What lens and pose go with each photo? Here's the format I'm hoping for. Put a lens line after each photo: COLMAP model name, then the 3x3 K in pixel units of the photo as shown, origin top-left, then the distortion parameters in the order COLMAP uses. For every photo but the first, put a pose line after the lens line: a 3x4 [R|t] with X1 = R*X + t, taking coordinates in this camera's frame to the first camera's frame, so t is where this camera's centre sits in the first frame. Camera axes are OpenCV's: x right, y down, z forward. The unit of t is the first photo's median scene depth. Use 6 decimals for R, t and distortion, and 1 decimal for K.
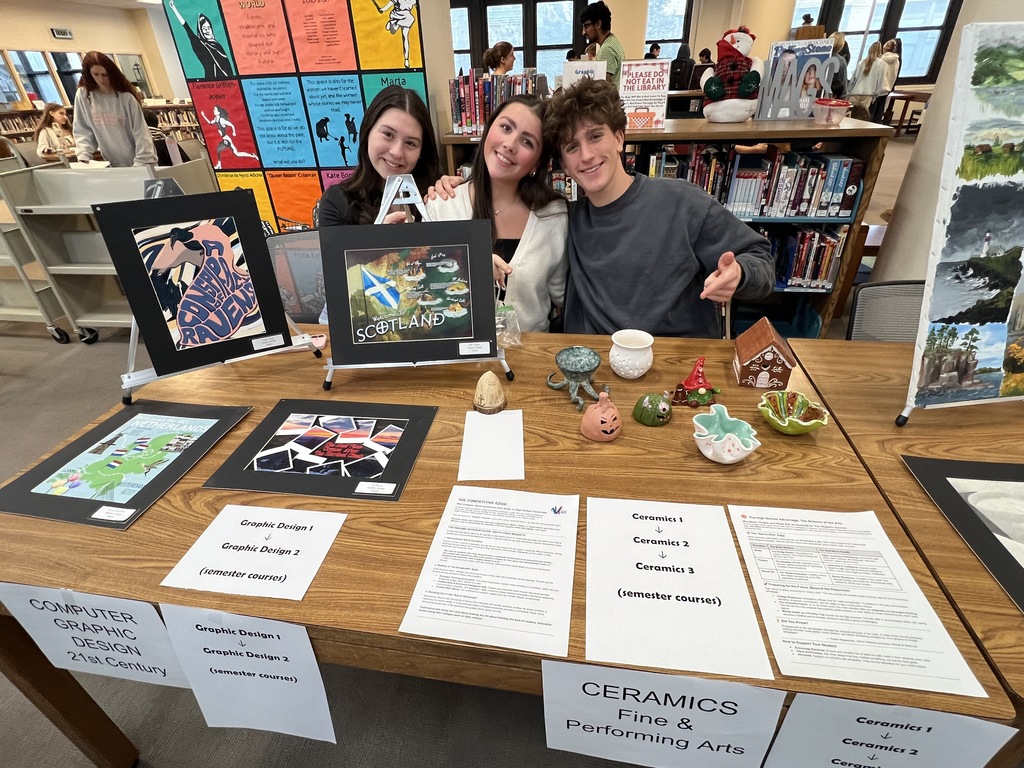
lens RADIAL K [[507.8, 0, 512.0], [0, 507.8, 384.0], [0, 0, 1]] dist [-0.001136, -0.000275]
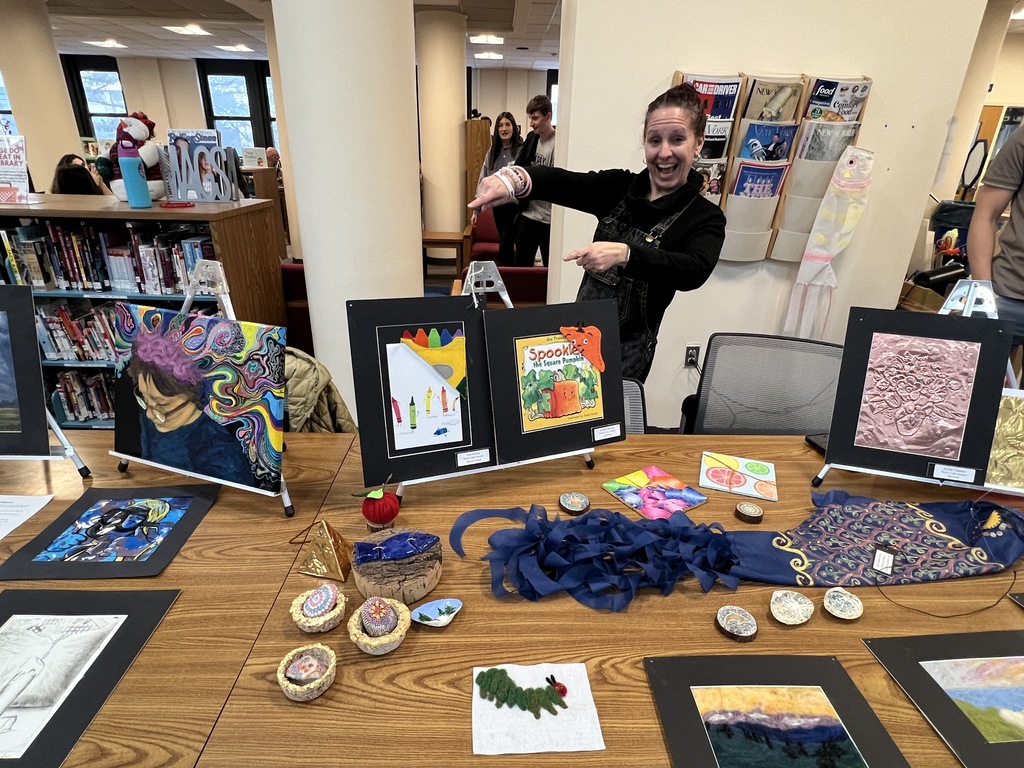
lens RADIAL K [[561.7, 0, 512.0], [0, 561.7, 384.0], [0, 0, 1]] dist [0.001056, 0.000395]
pose [[0.980509, -0.016883, 0.195747, 0.986405], [0.046282, 0.988112, -0.146605, 0.030724], [-0.190945, 0.152807, 0.969634, -0.152884]]
